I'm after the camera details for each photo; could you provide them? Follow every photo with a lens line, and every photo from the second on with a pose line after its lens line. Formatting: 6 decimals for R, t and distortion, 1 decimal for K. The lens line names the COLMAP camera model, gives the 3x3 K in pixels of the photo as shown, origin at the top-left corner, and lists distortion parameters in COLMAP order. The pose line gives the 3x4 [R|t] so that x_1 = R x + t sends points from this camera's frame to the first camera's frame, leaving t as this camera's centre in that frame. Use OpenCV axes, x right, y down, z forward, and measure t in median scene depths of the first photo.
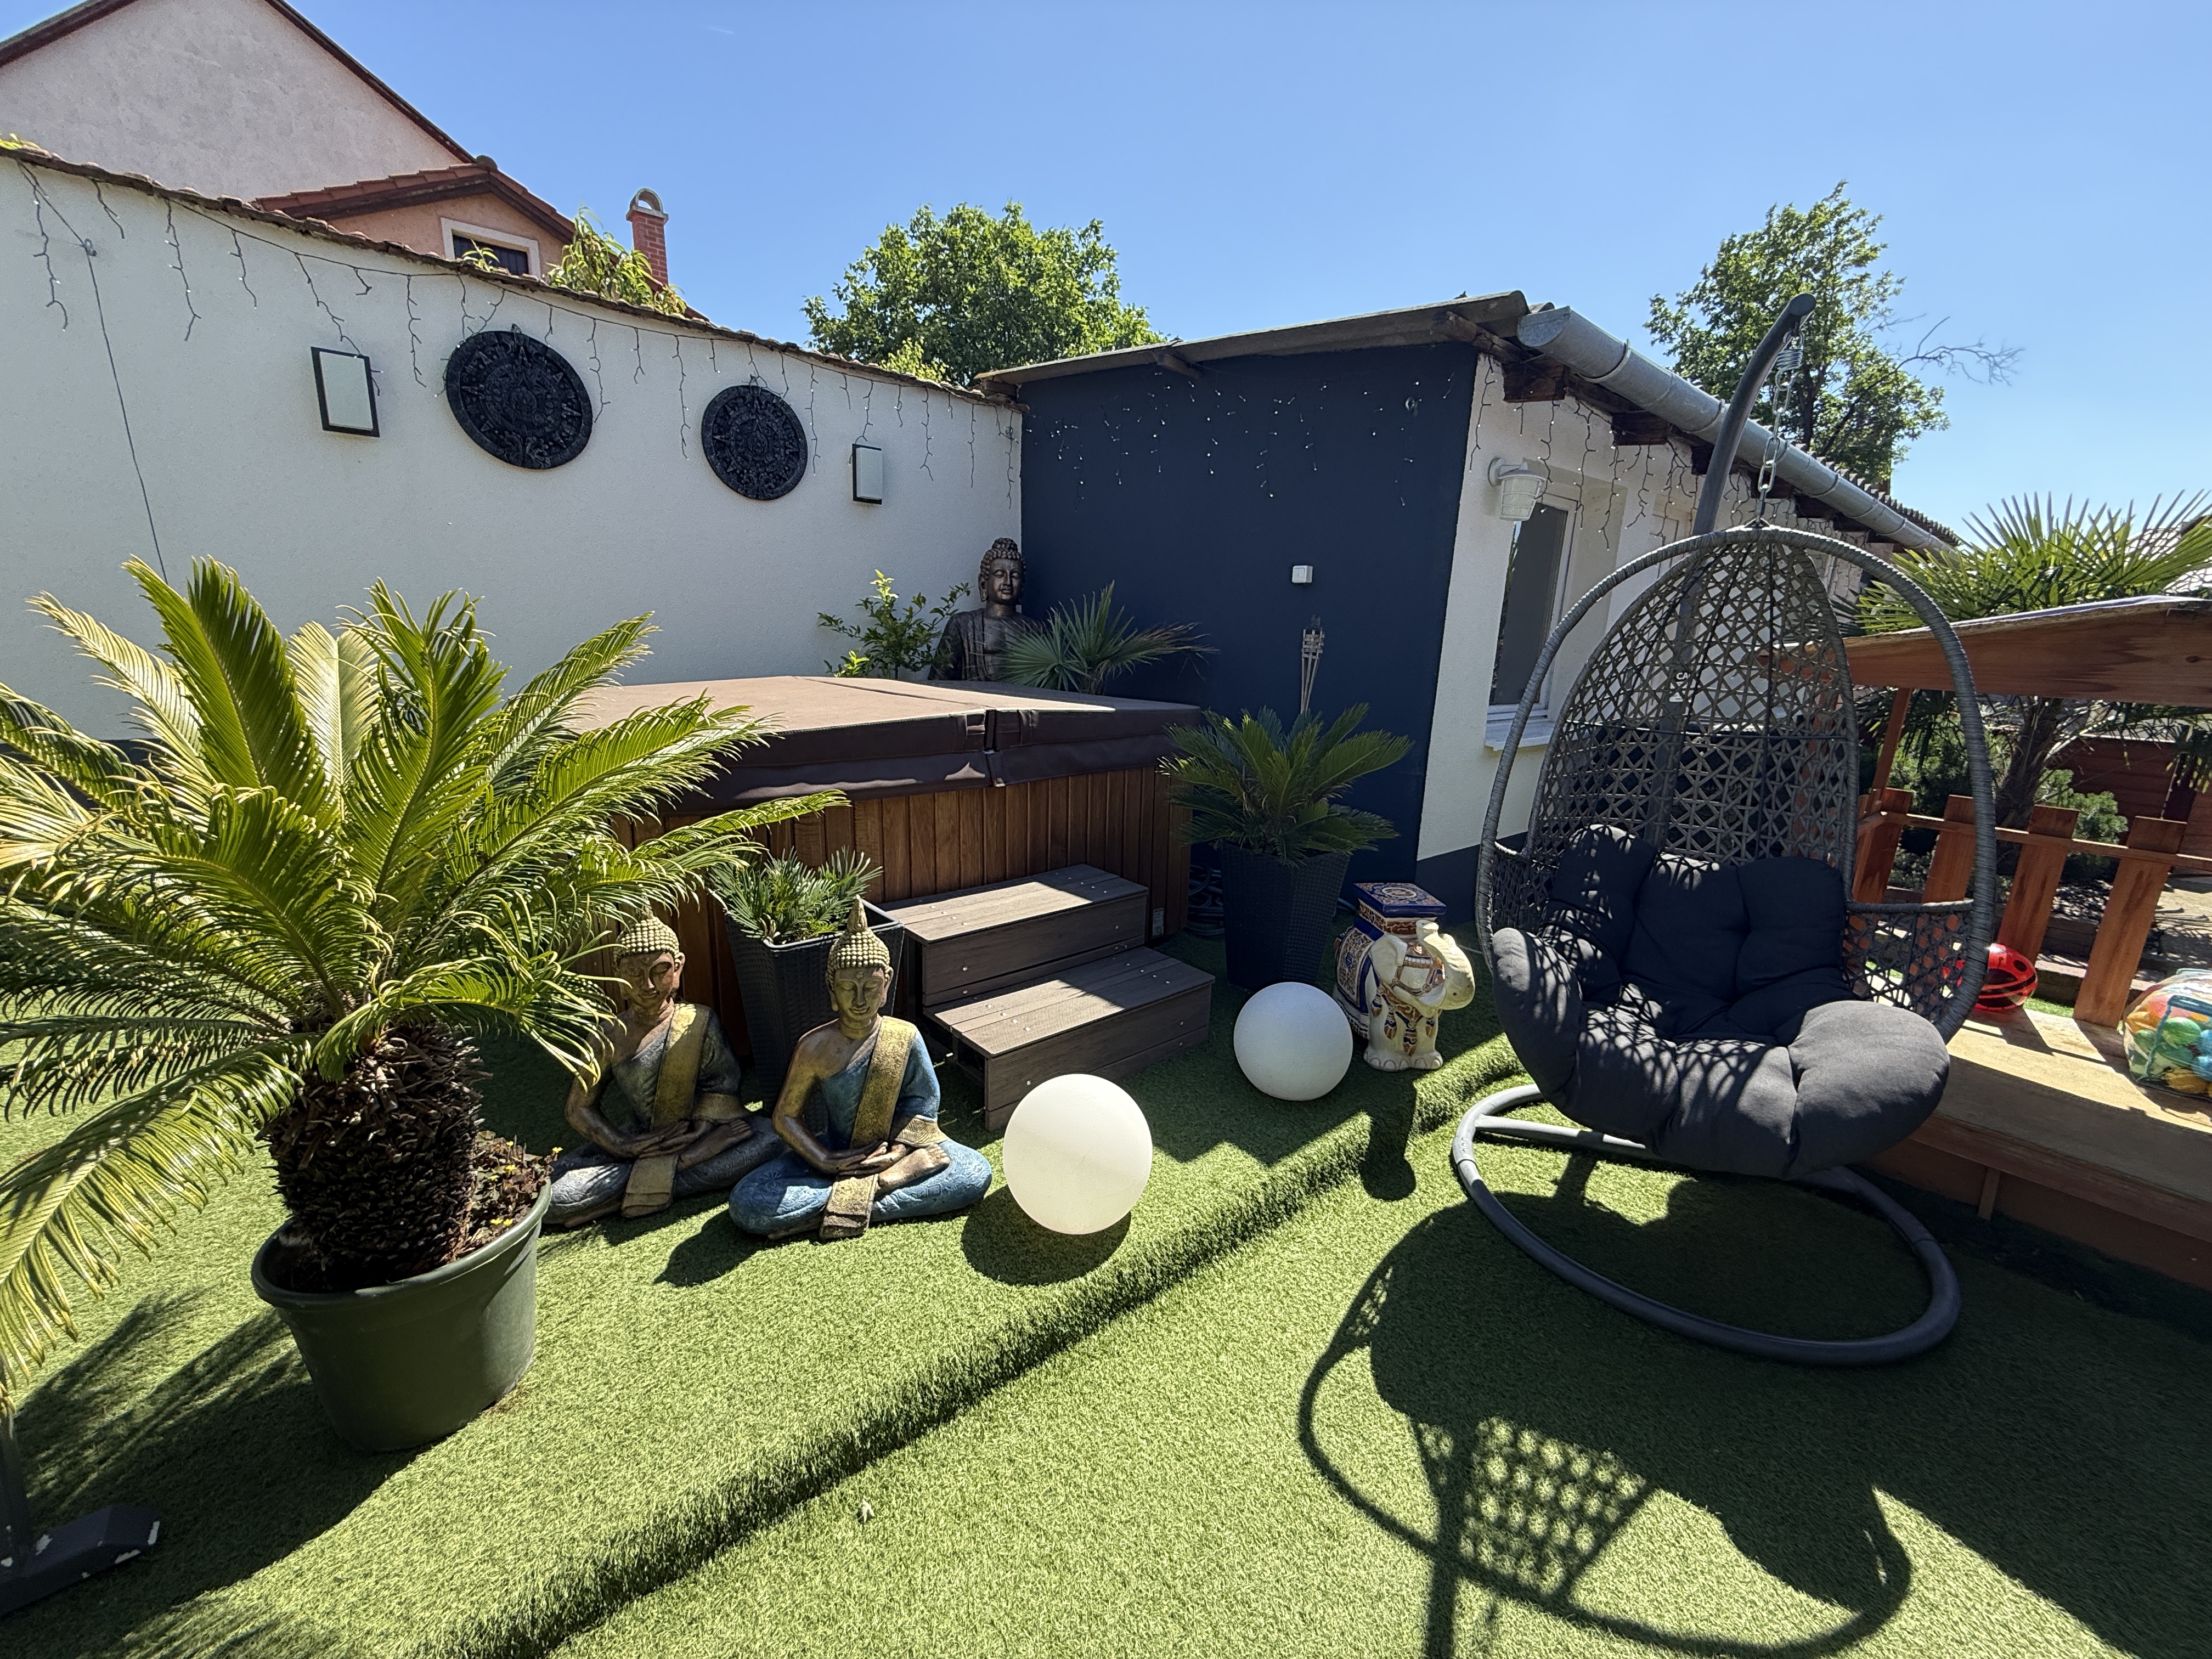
lens RADIAL K [[877.1, 0, 1102.1], [0, 877.1, 832.6], [0, 0, 1]] dist [-0.003835, 0.001081]
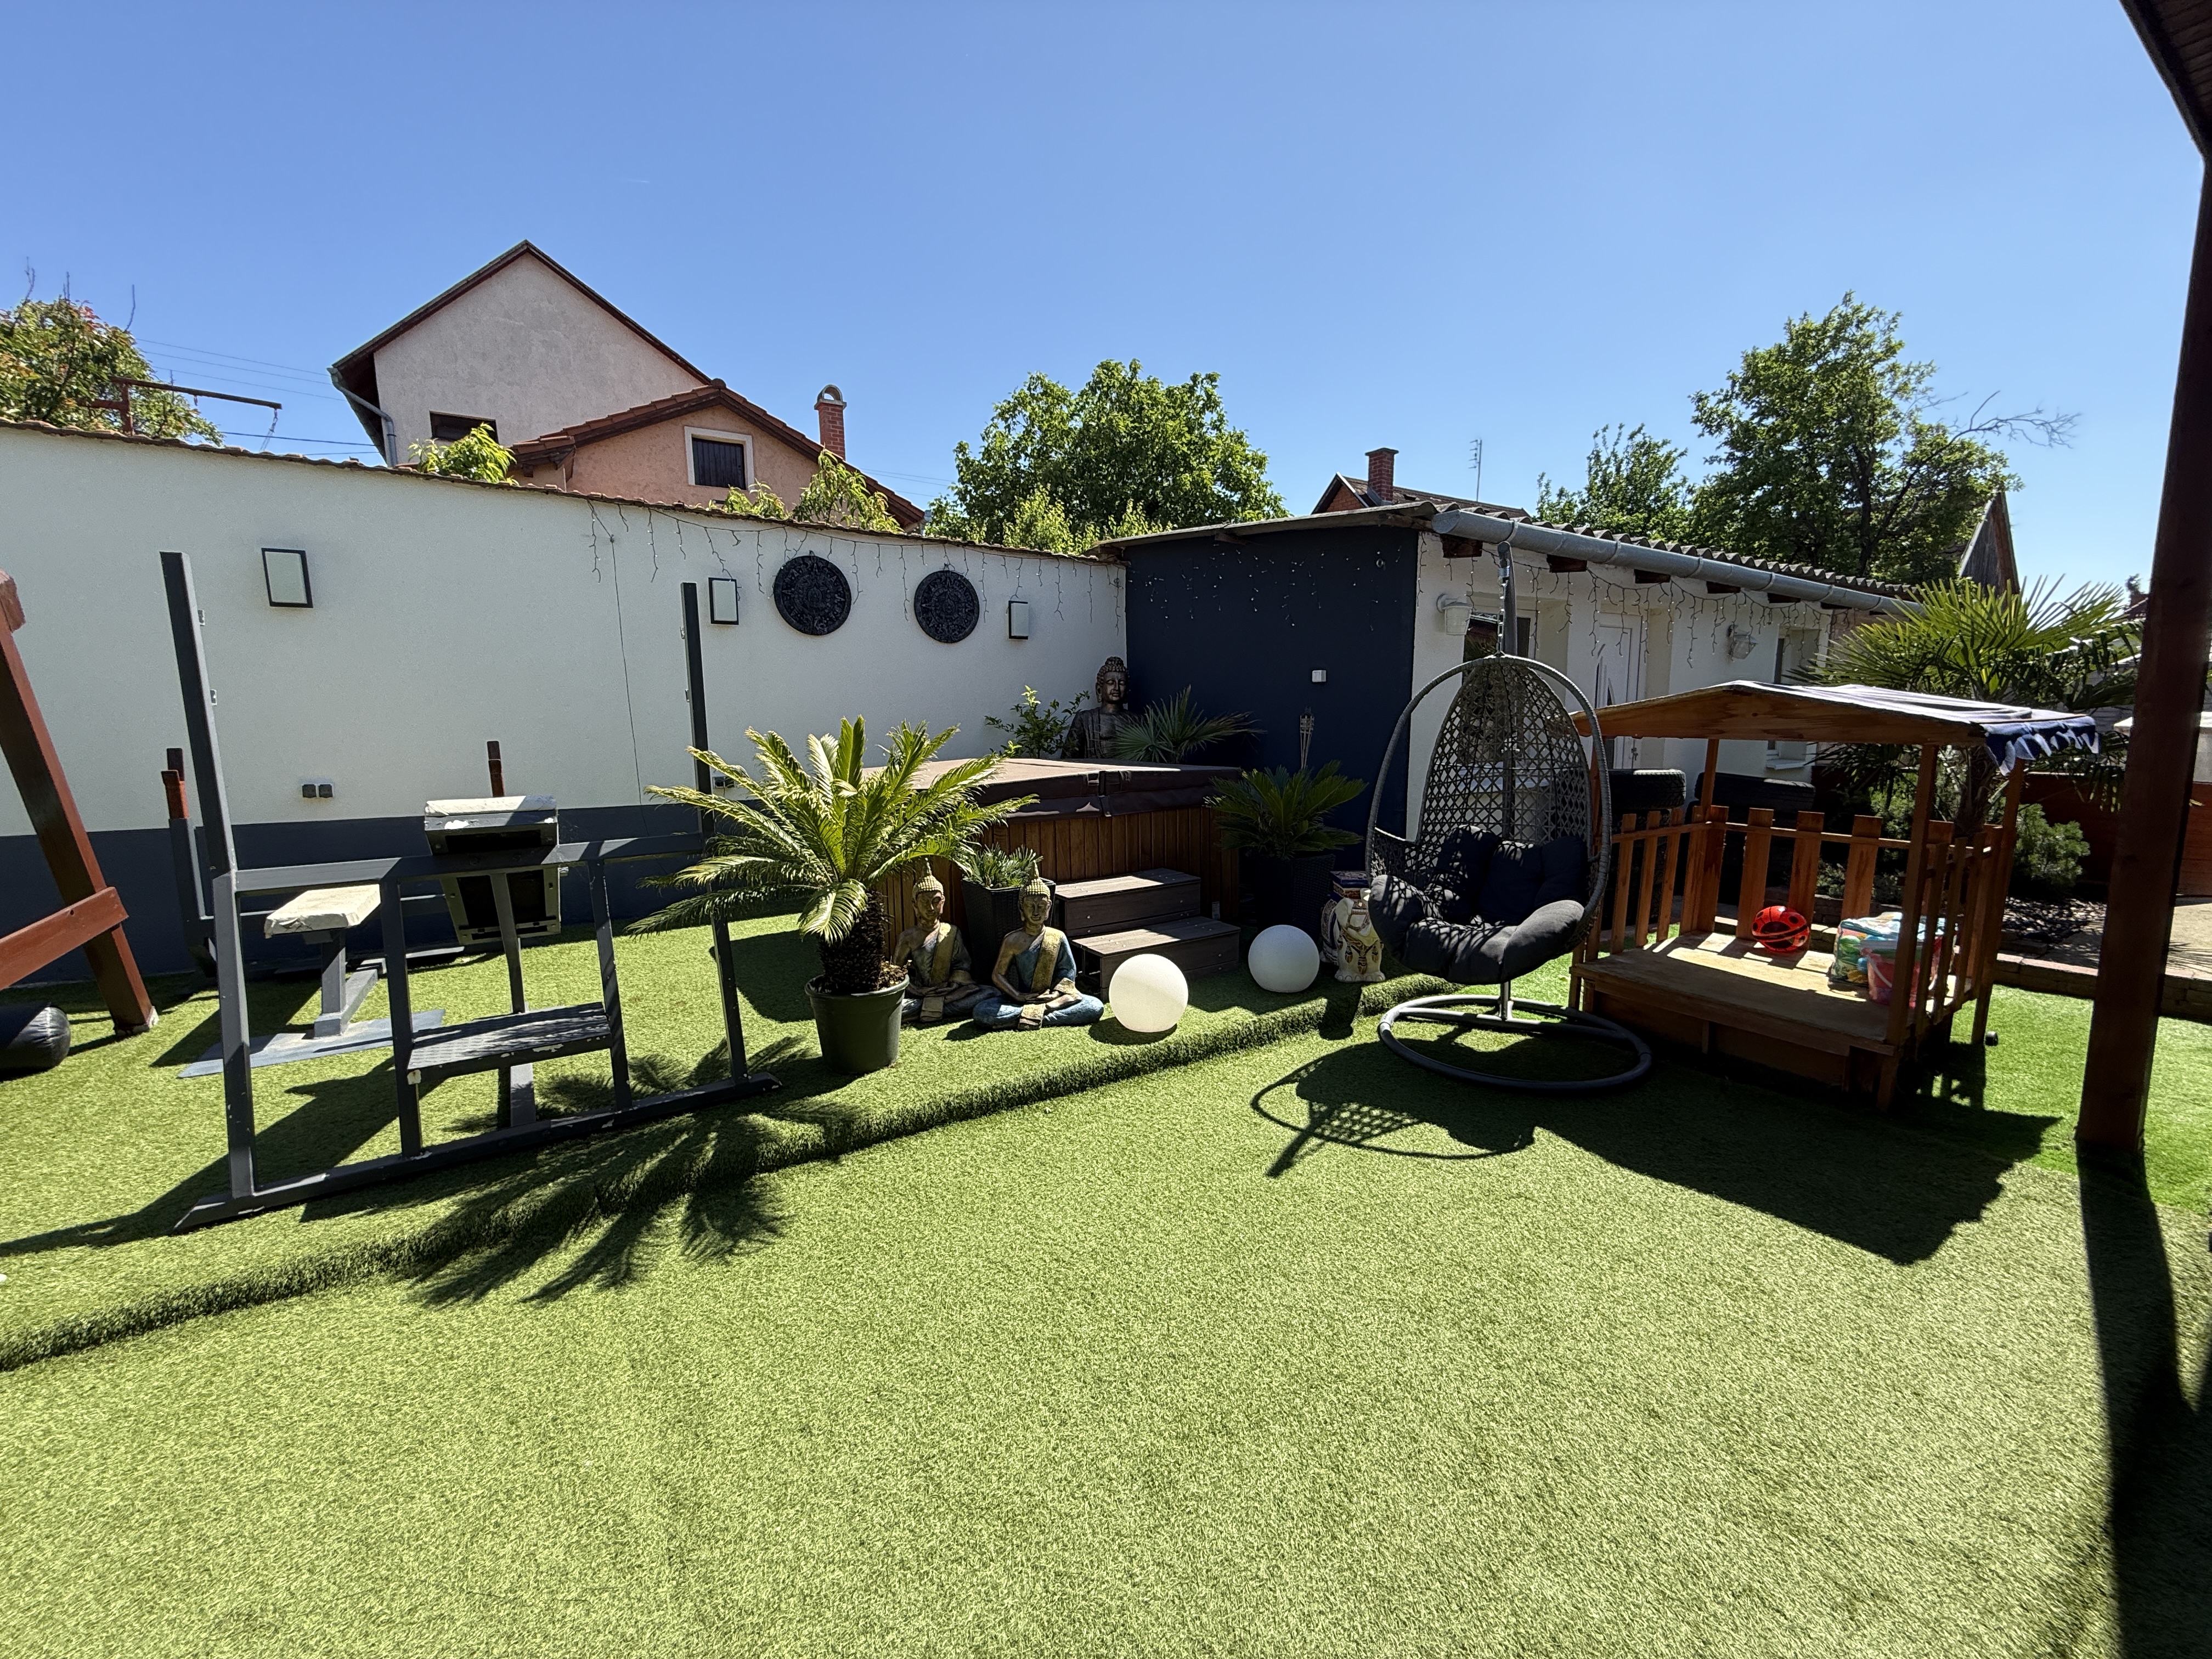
lens RADIAL K [[877.1, 0, 1106.7], [0, 877.1, 836.1], [0, 0, 1]] dist [-0.003835, 0.001081]
pose [[0.991077, -0.024193, -0.131077, 0.103738], [0.012058, 0.995631, -0.092595, 0.147611], [0.132744, 0.090188, 0.987038, -0.680741]]
